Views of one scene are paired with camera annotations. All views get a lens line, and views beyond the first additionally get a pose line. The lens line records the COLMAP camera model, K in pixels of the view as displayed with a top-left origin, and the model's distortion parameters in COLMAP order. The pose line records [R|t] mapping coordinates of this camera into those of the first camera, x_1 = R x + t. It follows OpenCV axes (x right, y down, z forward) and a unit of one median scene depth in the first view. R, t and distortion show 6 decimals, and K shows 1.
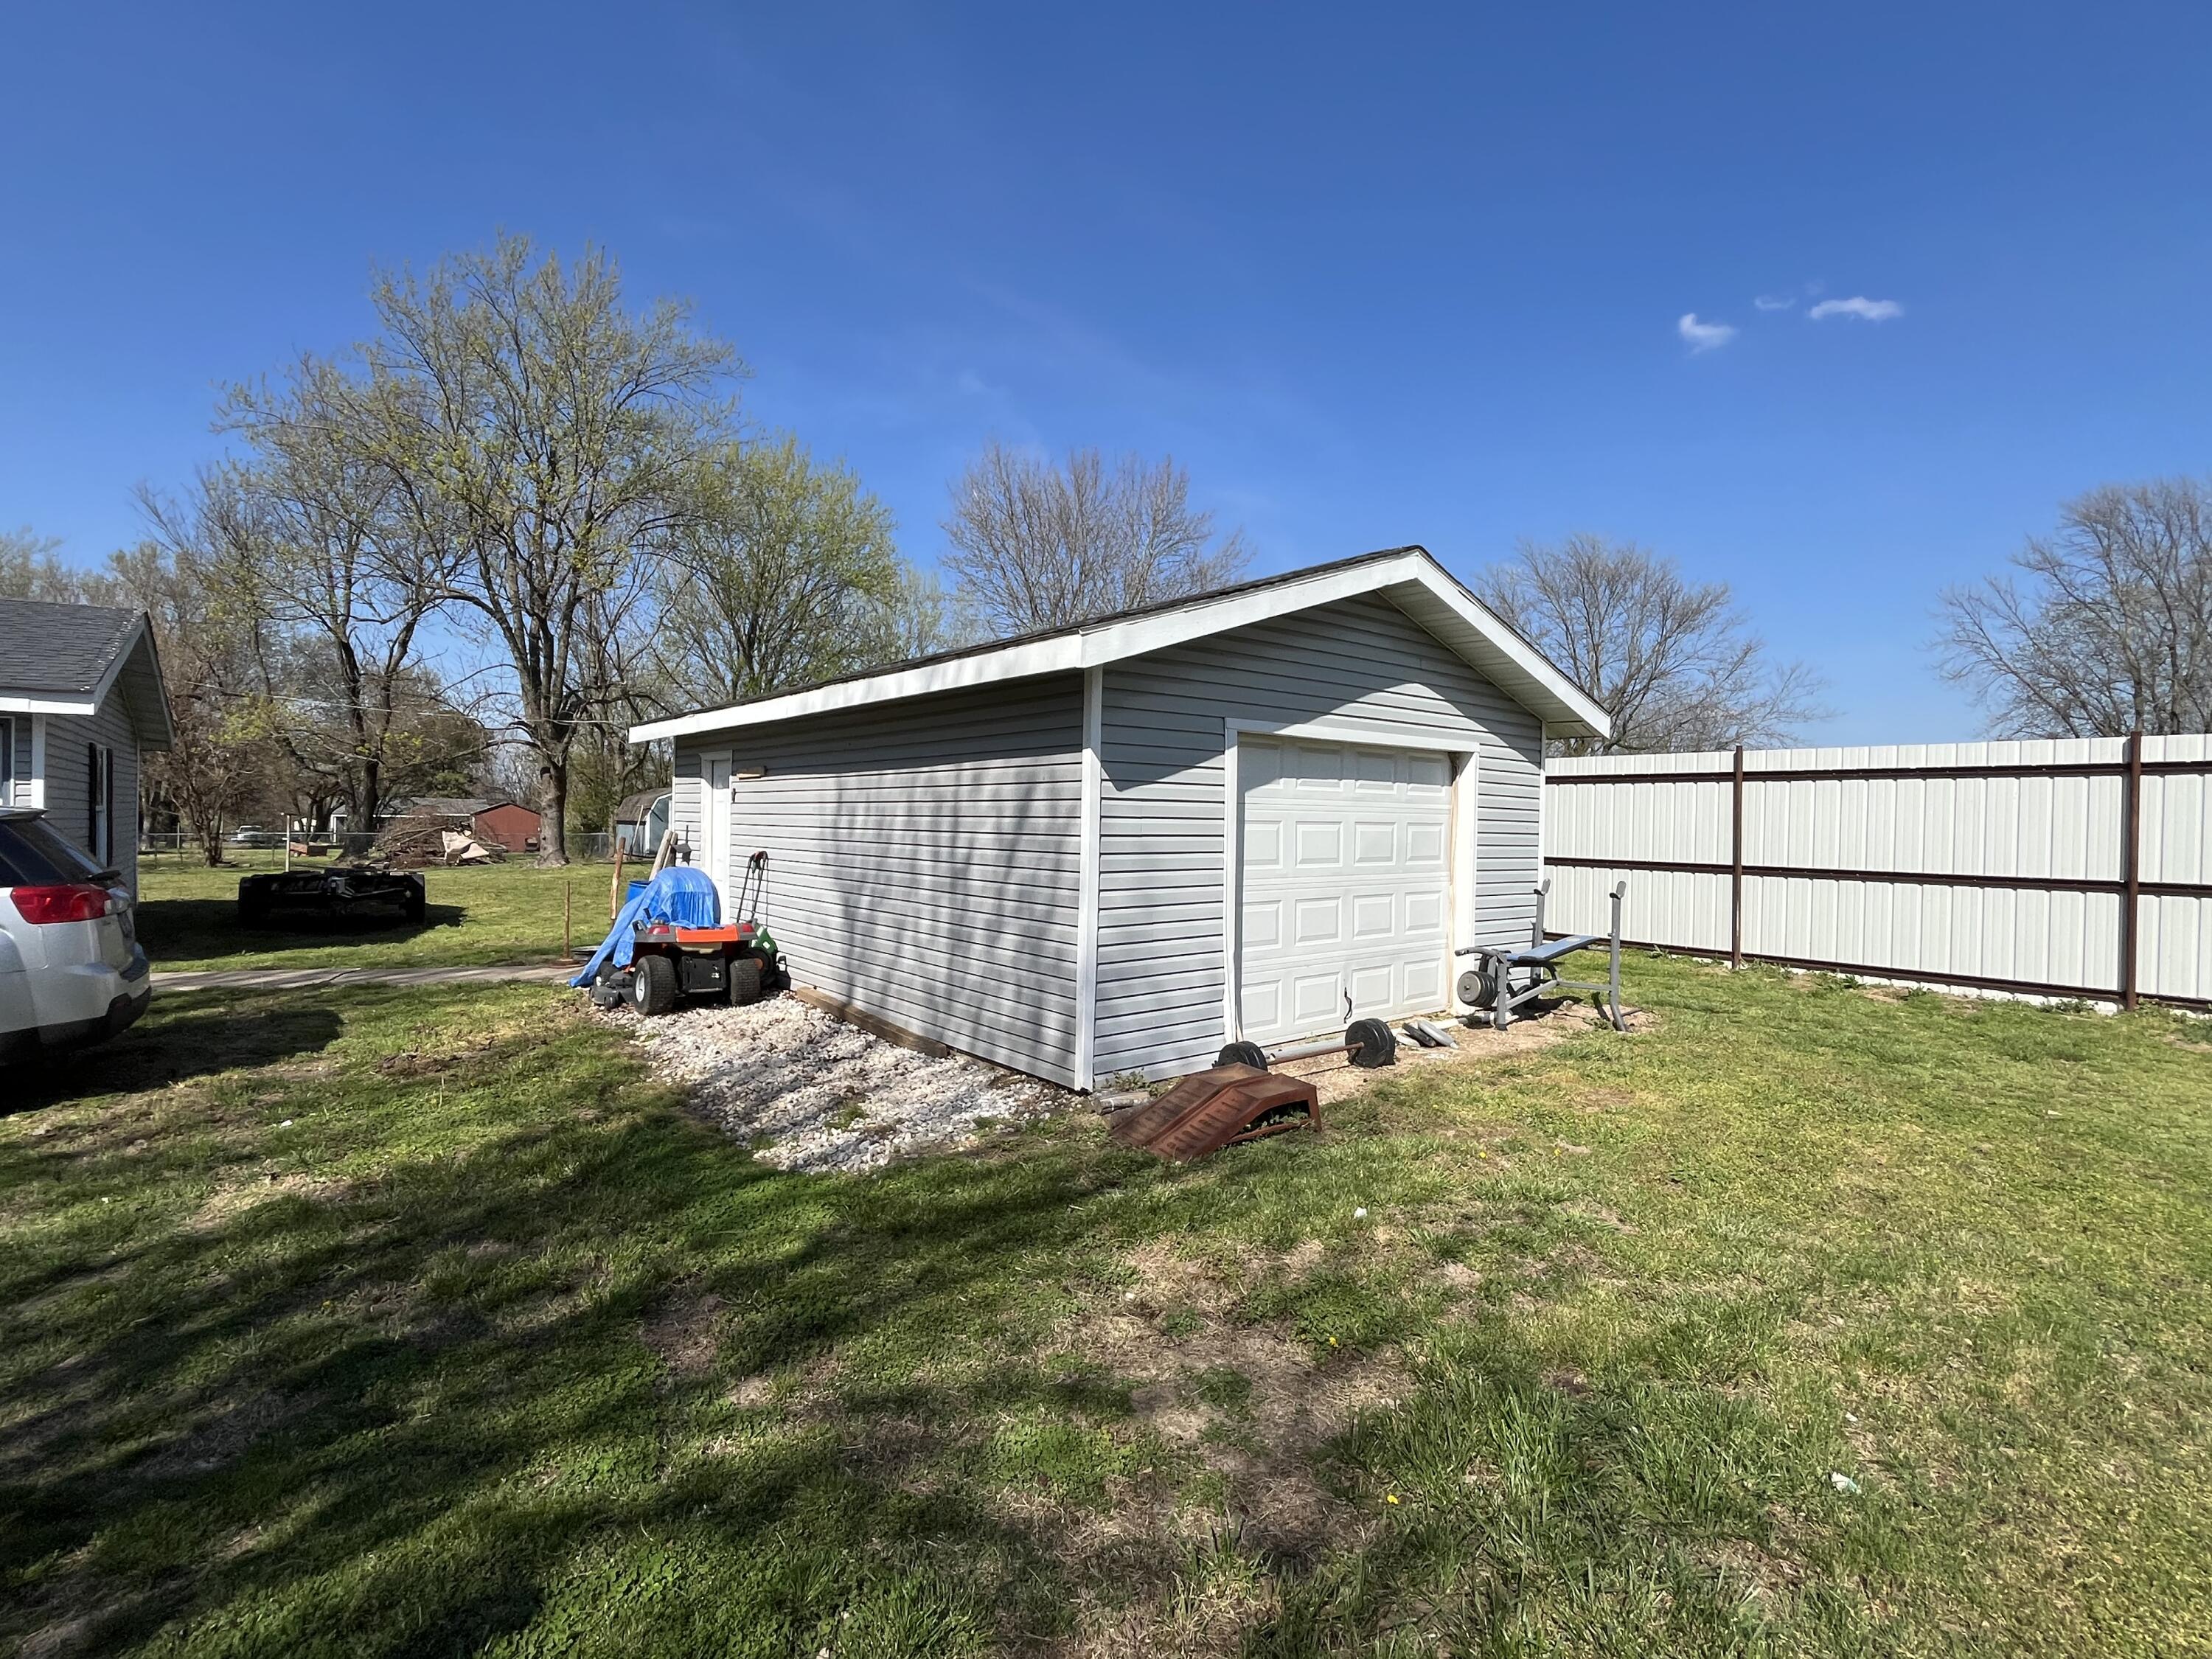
lens RADIAL K [[1012.5, 0, 1106.4], [0, 1012.5, 826.9], [0, 0, 1]] dist [-0.005088, 0.000578]
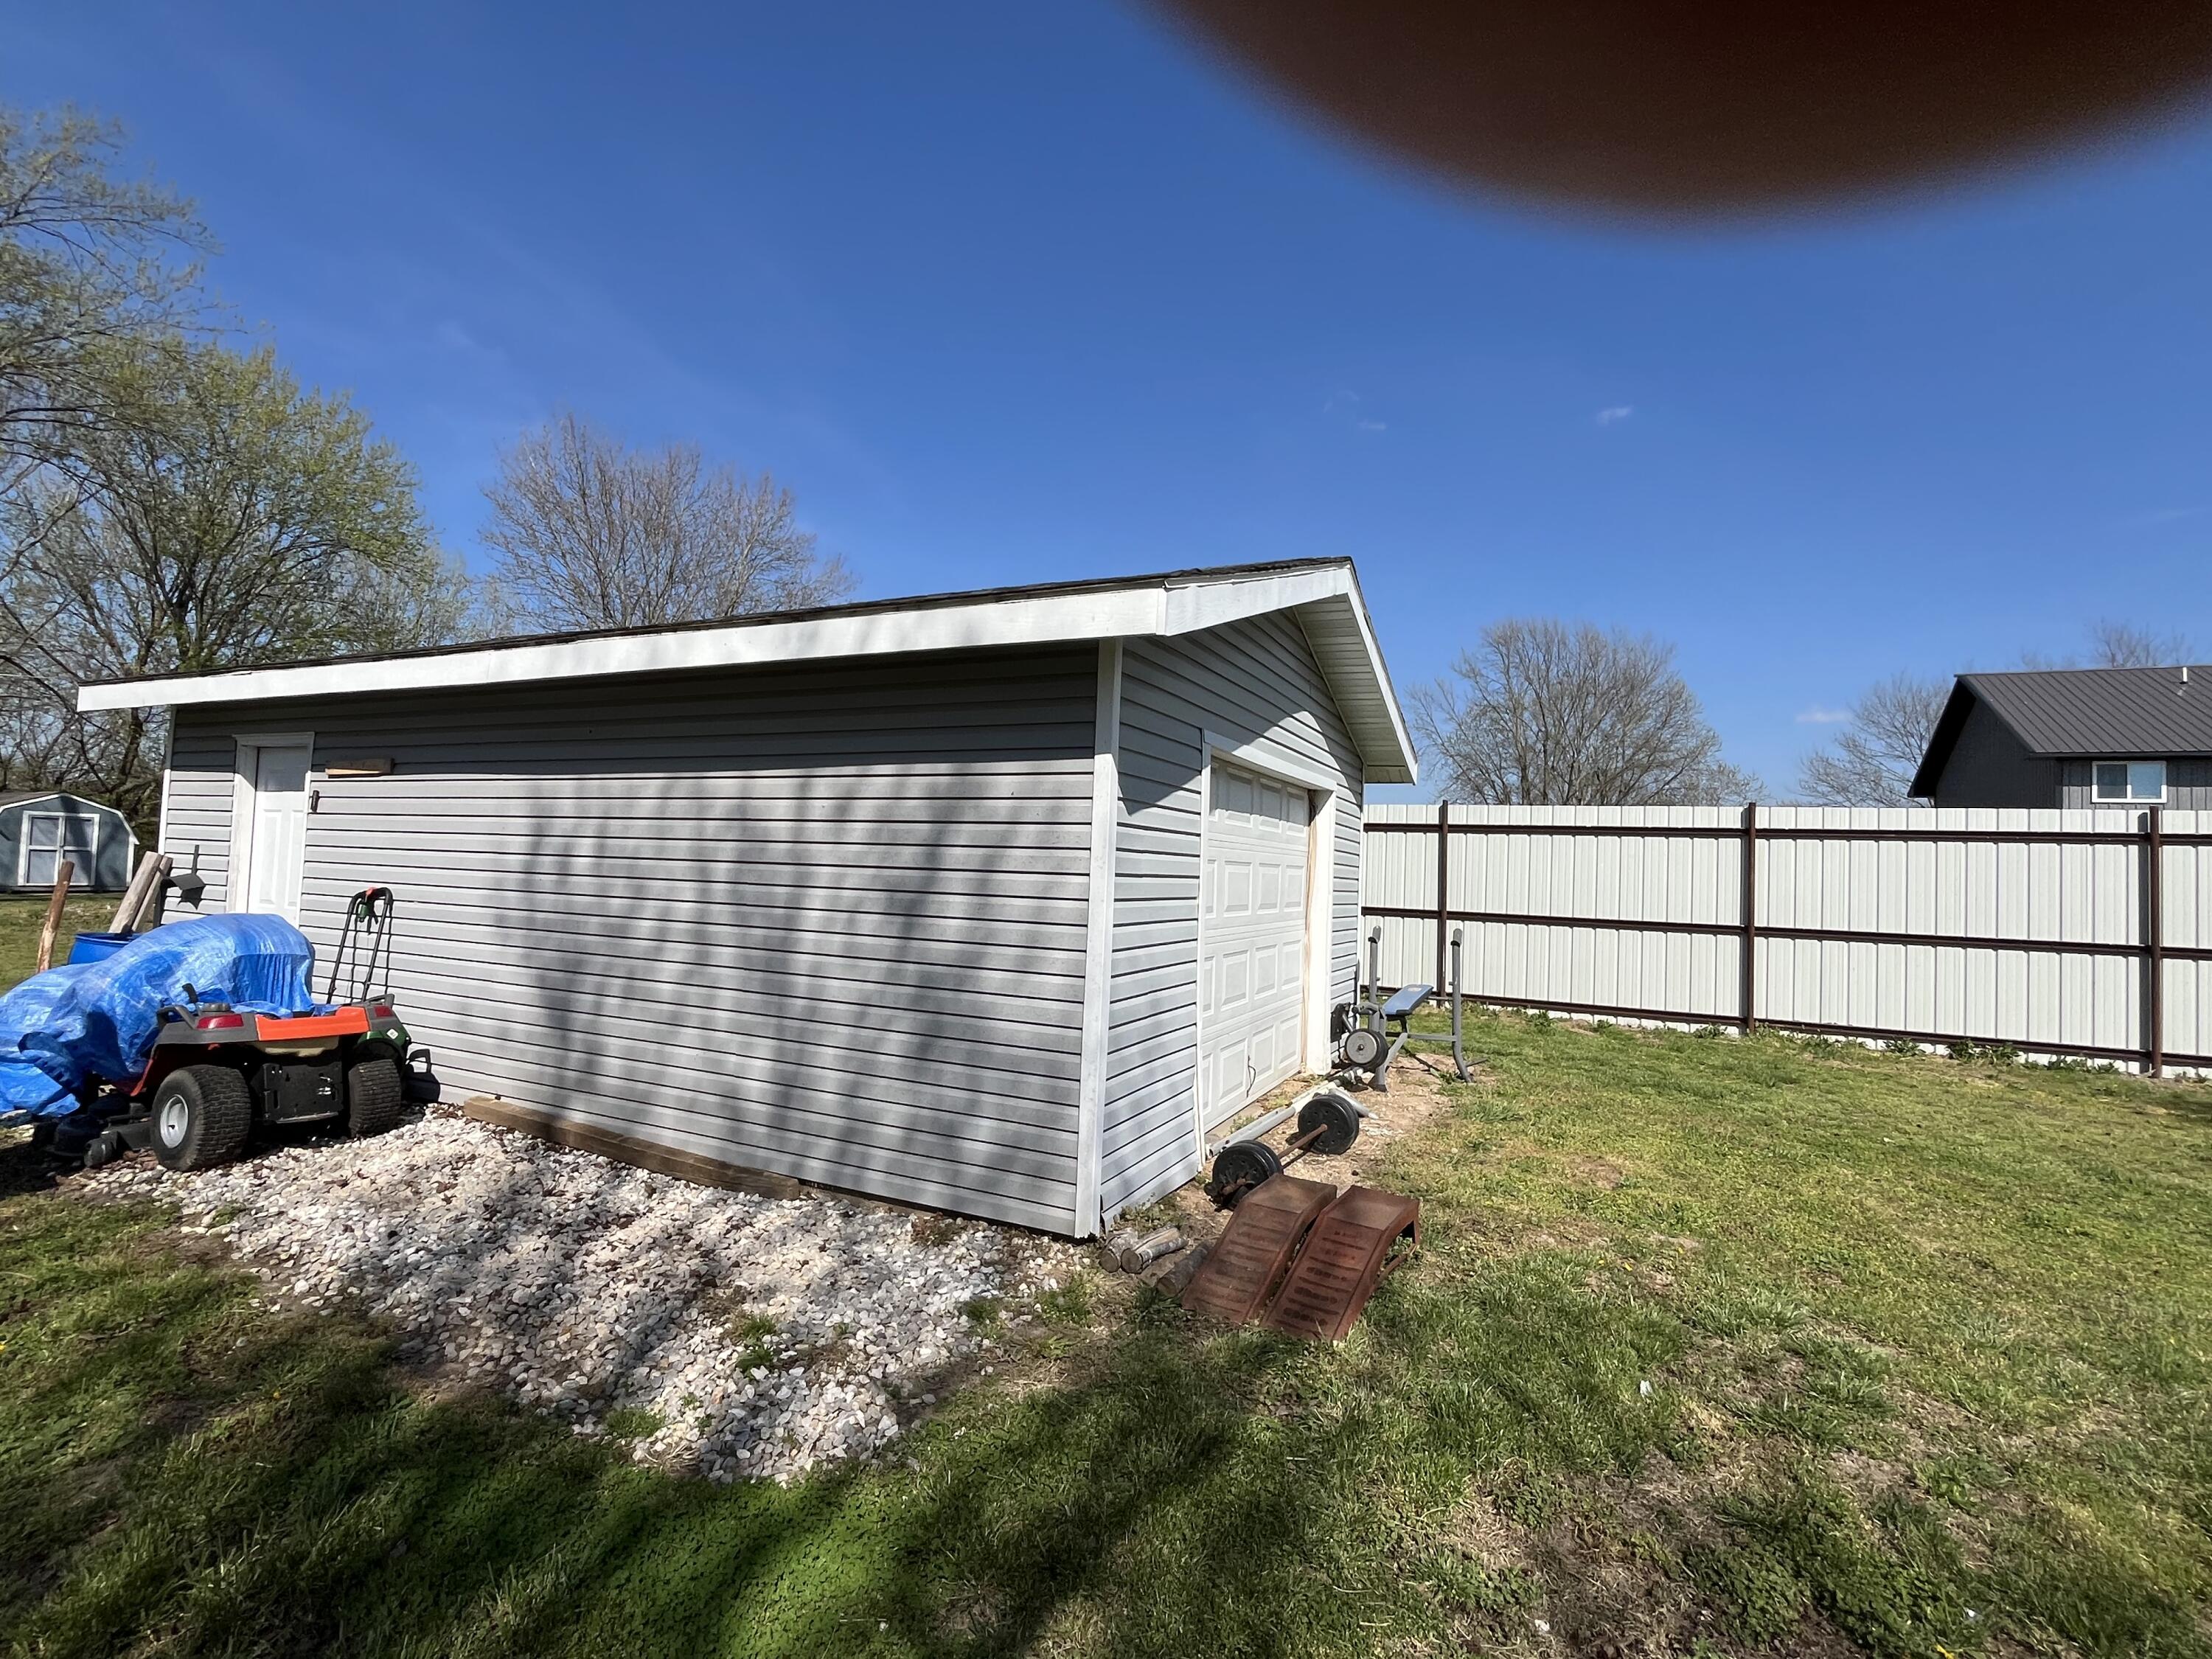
lens RADIAL K [[1012.5, 0, 1105.8], [0, 1012.5, 835.8], [0, 0, 1]] dist [-0.005088, 0.000578]
pose [[0.906778, 0.032904, 0.420322, -0.215549], [-0.020166, 0.999194, -0.034716, 0.003736], [-0.421125, 0.023004, 0.906711, 0.237830]]
